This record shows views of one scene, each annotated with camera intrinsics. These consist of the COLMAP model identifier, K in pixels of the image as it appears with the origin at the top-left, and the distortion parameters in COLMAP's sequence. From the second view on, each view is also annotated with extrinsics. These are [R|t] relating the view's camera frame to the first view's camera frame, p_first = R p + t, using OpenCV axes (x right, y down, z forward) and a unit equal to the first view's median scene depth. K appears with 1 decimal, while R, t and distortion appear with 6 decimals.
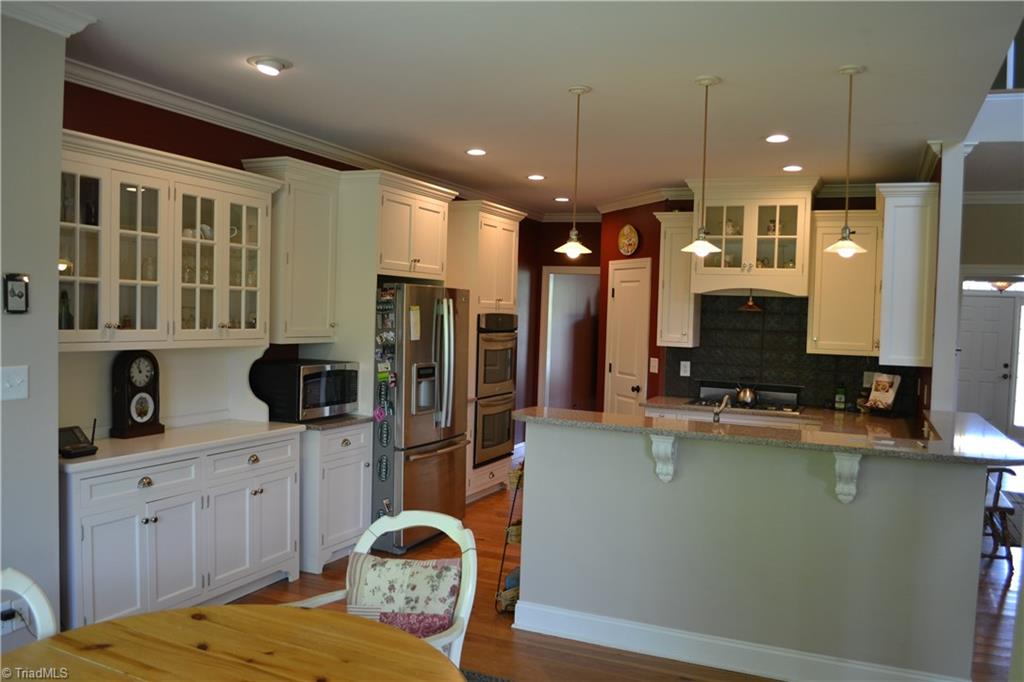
lens RADIAL K [[819.8, 0, 509.2], [0, 819.8, 341.5], [0, 0, 1]] dist [-0.081129, 0.012566]
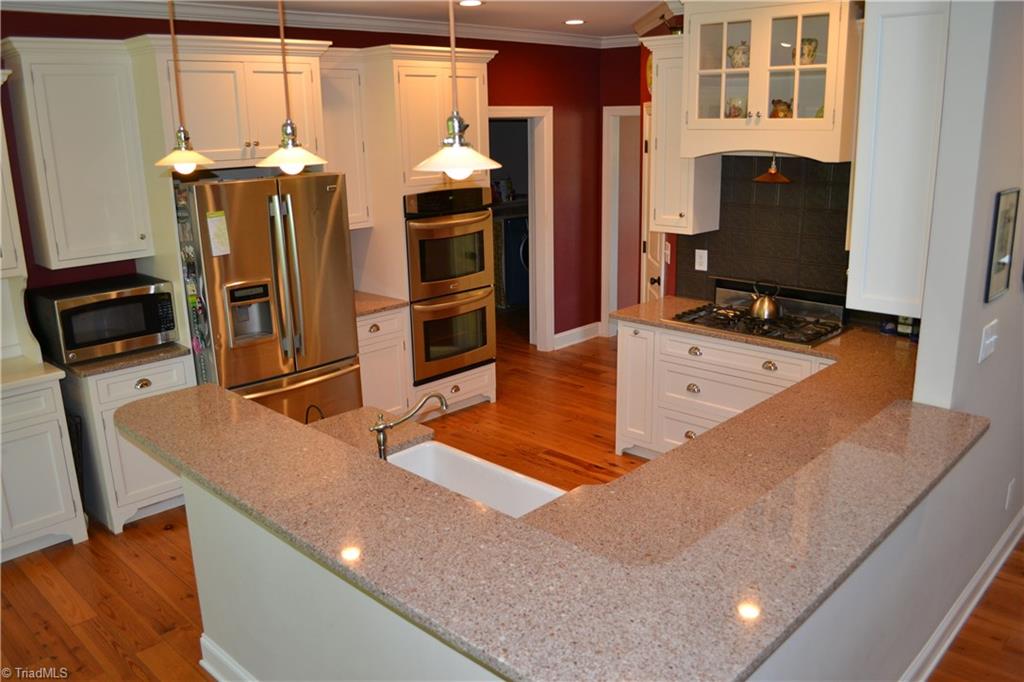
lens RADIAL K [[819.8, 0, 514.0], [0, 819.8, 346.6], [0, 0, 1]] dist [-0.081129, 0.012566]
pose [[0.939545, 0.039814, -0.340103, 0.347551], [0.038553, 0.974603, 0.220595, -0.064150], [0.340248, -0.220371, 0.914149, 0.309701]]
